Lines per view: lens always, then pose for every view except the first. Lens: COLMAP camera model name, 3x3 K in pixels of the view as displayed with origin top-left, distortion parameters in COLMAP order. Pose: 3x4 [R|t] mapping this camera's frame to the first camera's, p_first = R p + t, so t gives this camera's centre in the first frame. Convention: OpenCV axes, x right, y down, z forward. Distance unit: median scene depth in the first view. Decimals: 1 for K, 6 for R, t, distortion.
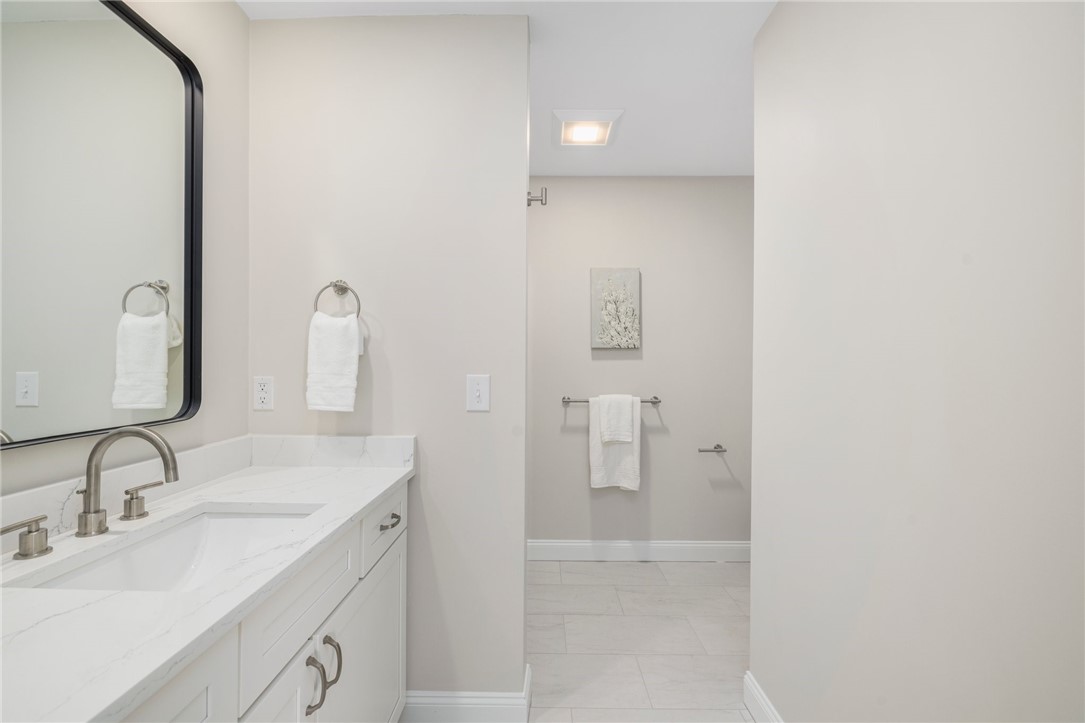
lens RADIAL K [[468.8, 0, 536.6], [0, 468.8, 353.2], [0, 0, 1]] dist [0.001412, 0.000233]
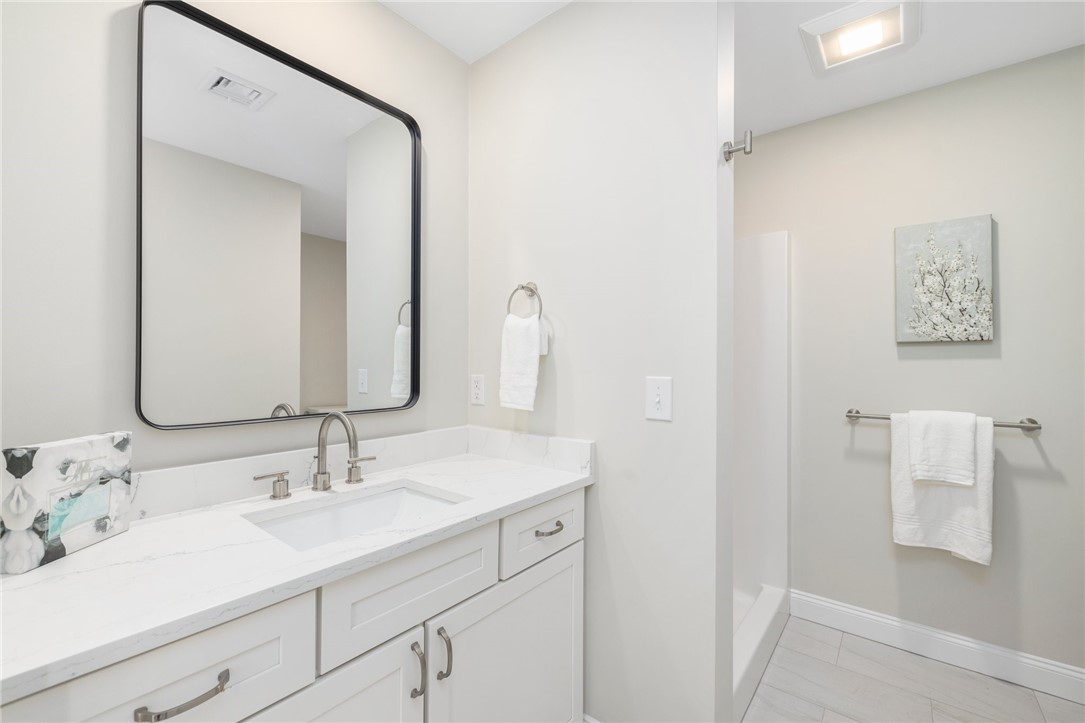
lens RADIAL K [[465.3, 0, 543.1], [0, 465.3, 355.0], [0, 0, 1]] dist [0.003118, 0.000086]
pose [[0.781492, -0.011176, -0.623816, 0.177687], [0.011294, 0.999929, -0.003764, 0.005806], [0.623814, -0.004104, 0.781562, 0.164423]]
